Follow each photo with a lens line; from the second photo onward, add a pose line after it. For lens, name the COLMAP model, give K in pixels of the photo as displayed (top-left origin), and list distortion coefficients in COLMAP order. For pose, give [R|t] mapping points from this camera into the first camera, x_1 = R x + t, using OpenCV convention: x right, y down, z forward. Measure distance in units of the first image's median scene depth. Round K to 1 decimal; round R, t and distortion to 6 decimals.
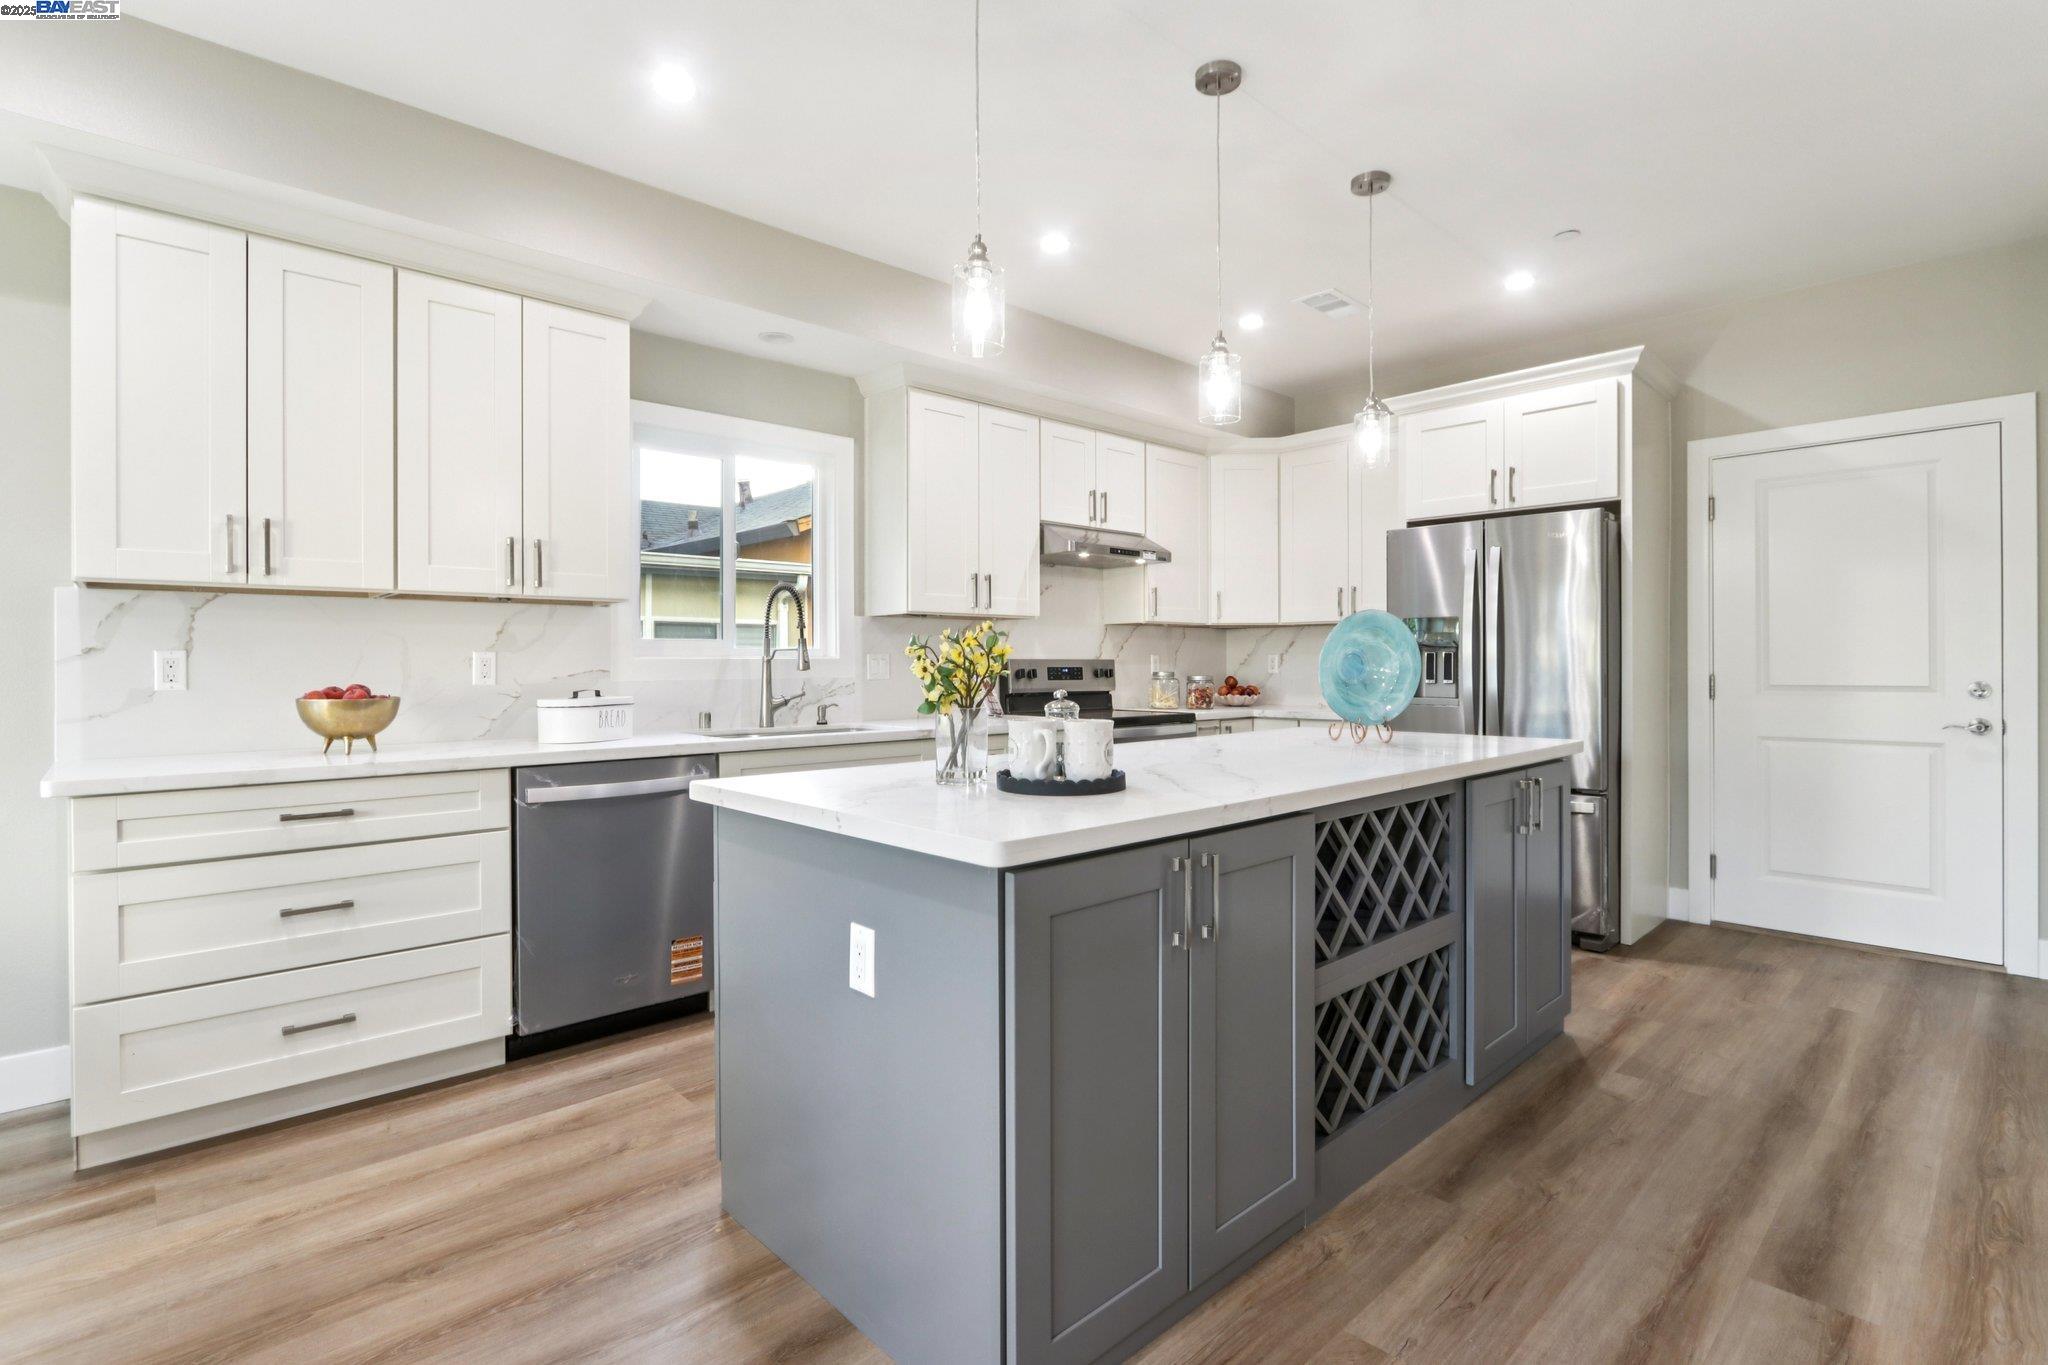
lens RADIAL K [[978.7, 0, 1032.4], [0, 978.7, 665.7], [0, 0, 1]] dist [-0.024809, 0.007261]
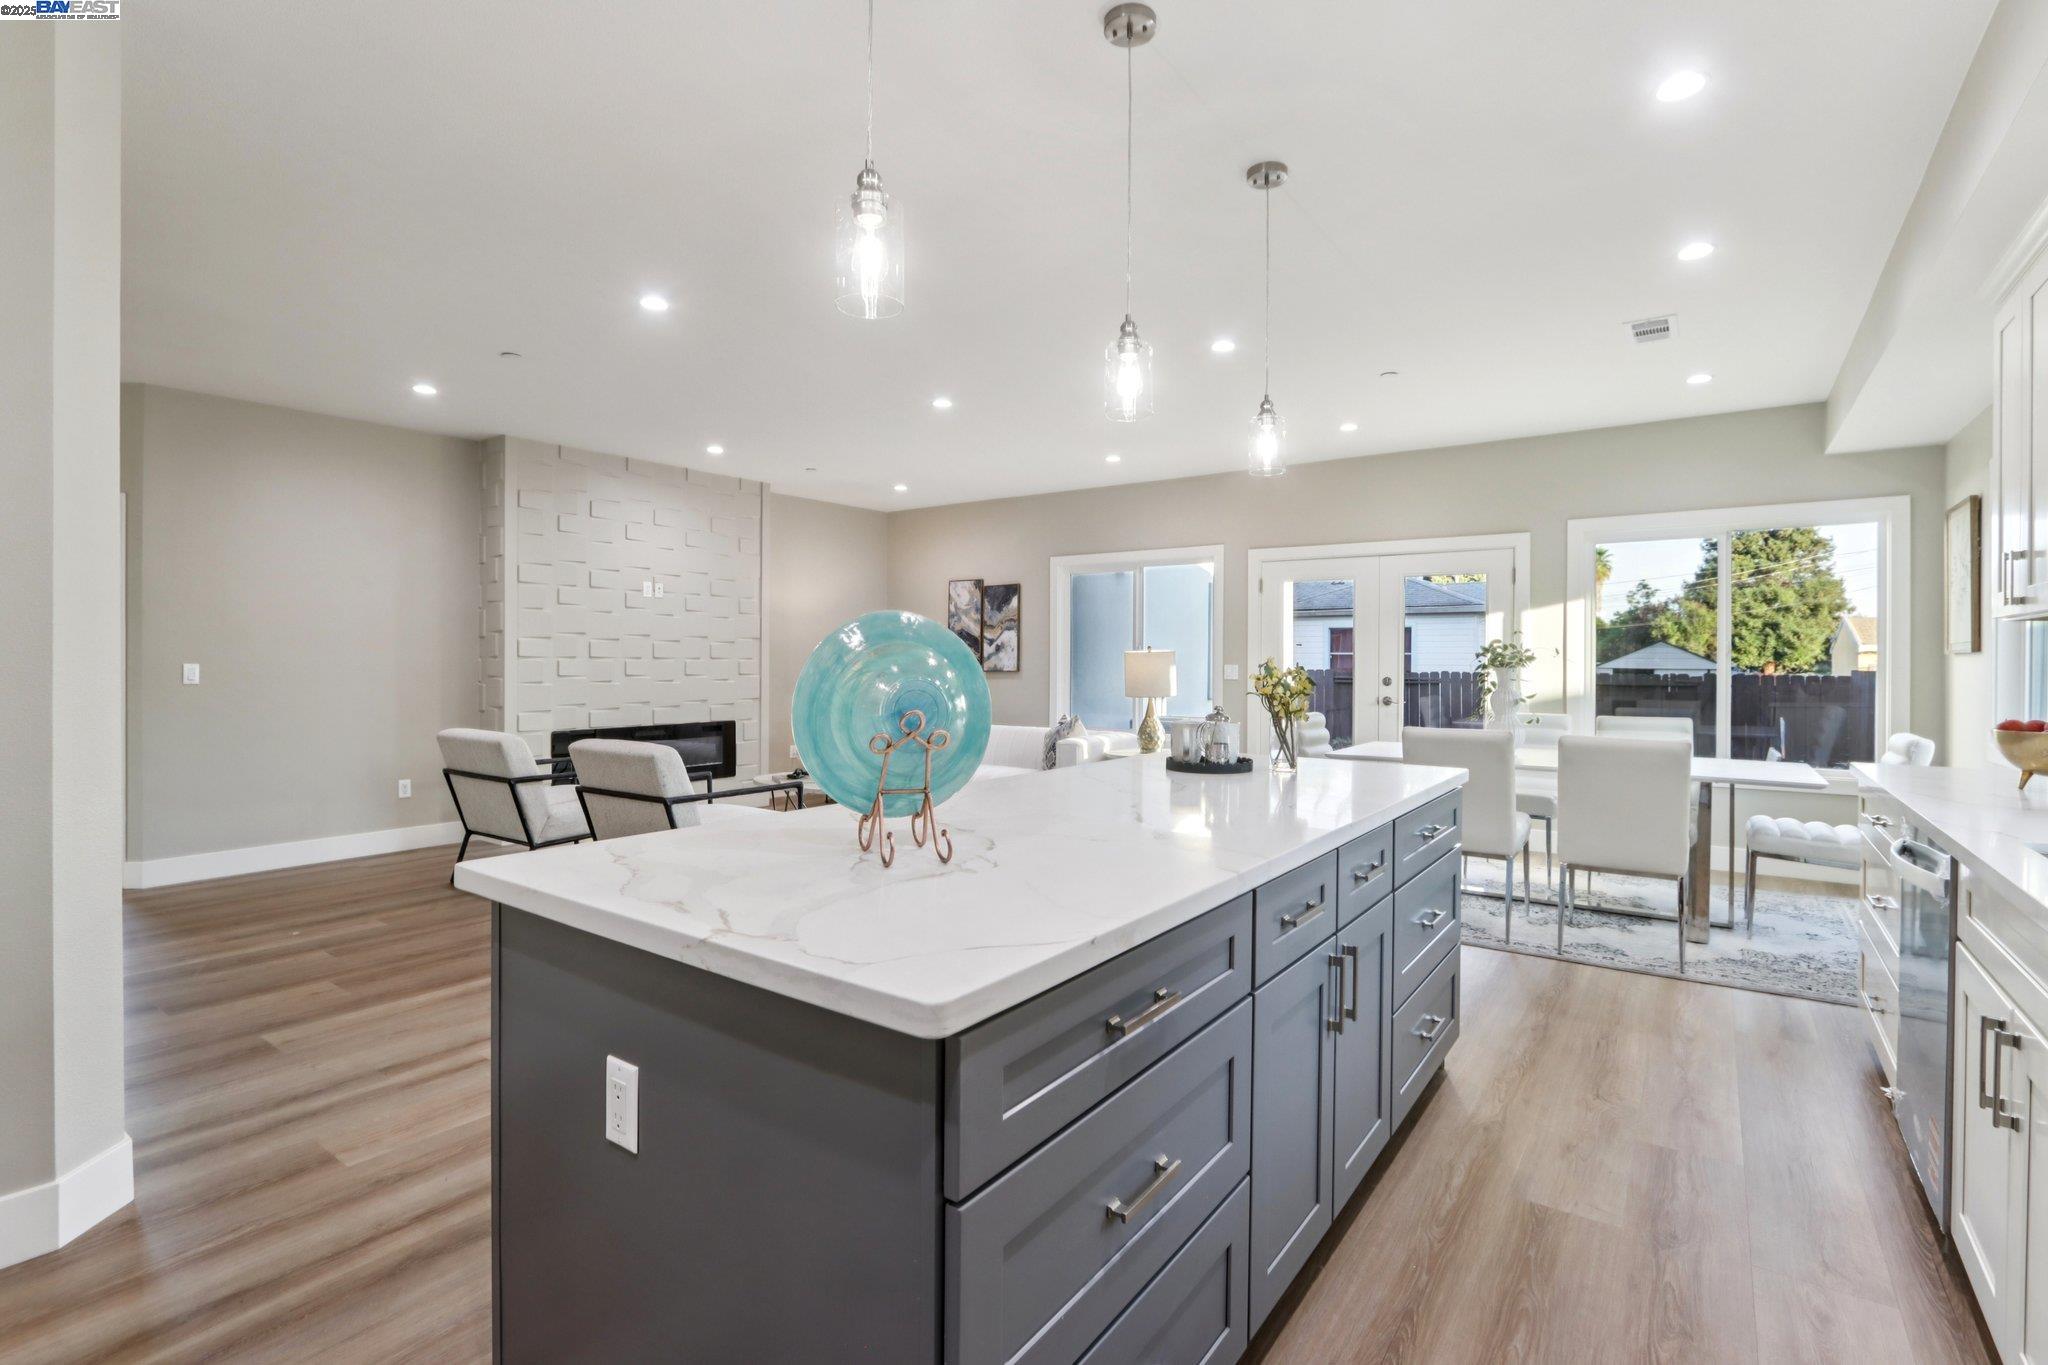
lens RADIAL K [[952.3, 0, 1028.5], [0, 952.3, 662.9], [0, 0, 1]] dist [-0.014349, 0.001438]
pose [[-0.981998, -0.002271, -0.188880, 0.413214], [-0.003938, 0.999957, 0.008450, -0.035280], [0.188852, 0.009042, -0.981964, 1.702087]]
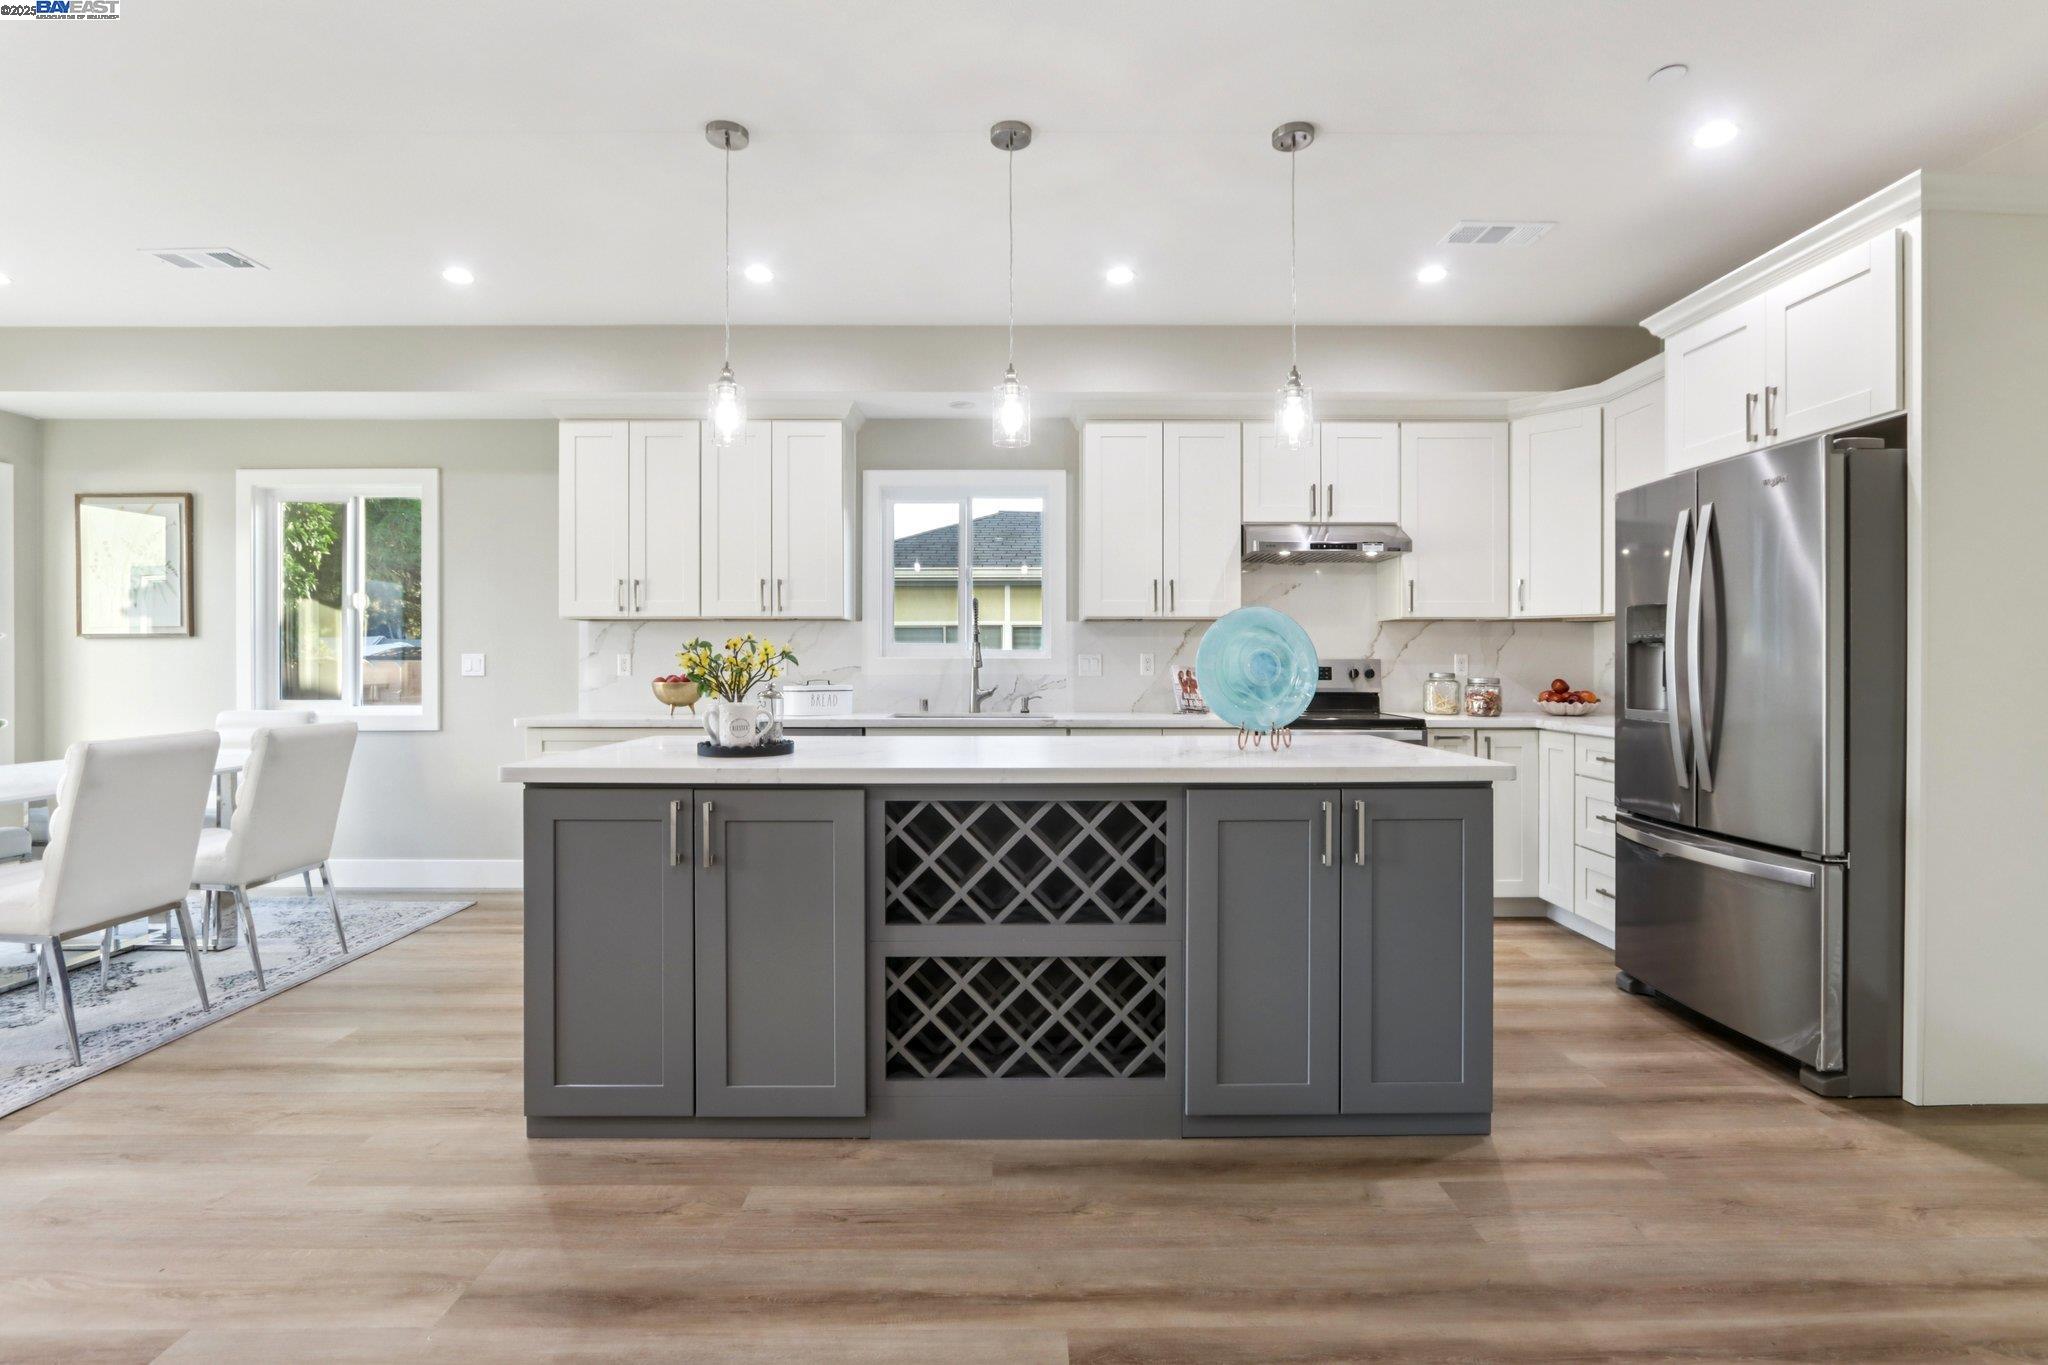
lens RADIAL K [[959.0, 0, 1029.9], [0, 959.0, 665.7], [0, 0, 1]] dist [-0.014482, 0.001565]
pose [[0.730518, 0.005151, -0.682874, 0.891957], [-0.003756, 0.999987, 0.003525, -0.003792], [0.682883, -0.000010, 0.730528, 0.204260]]
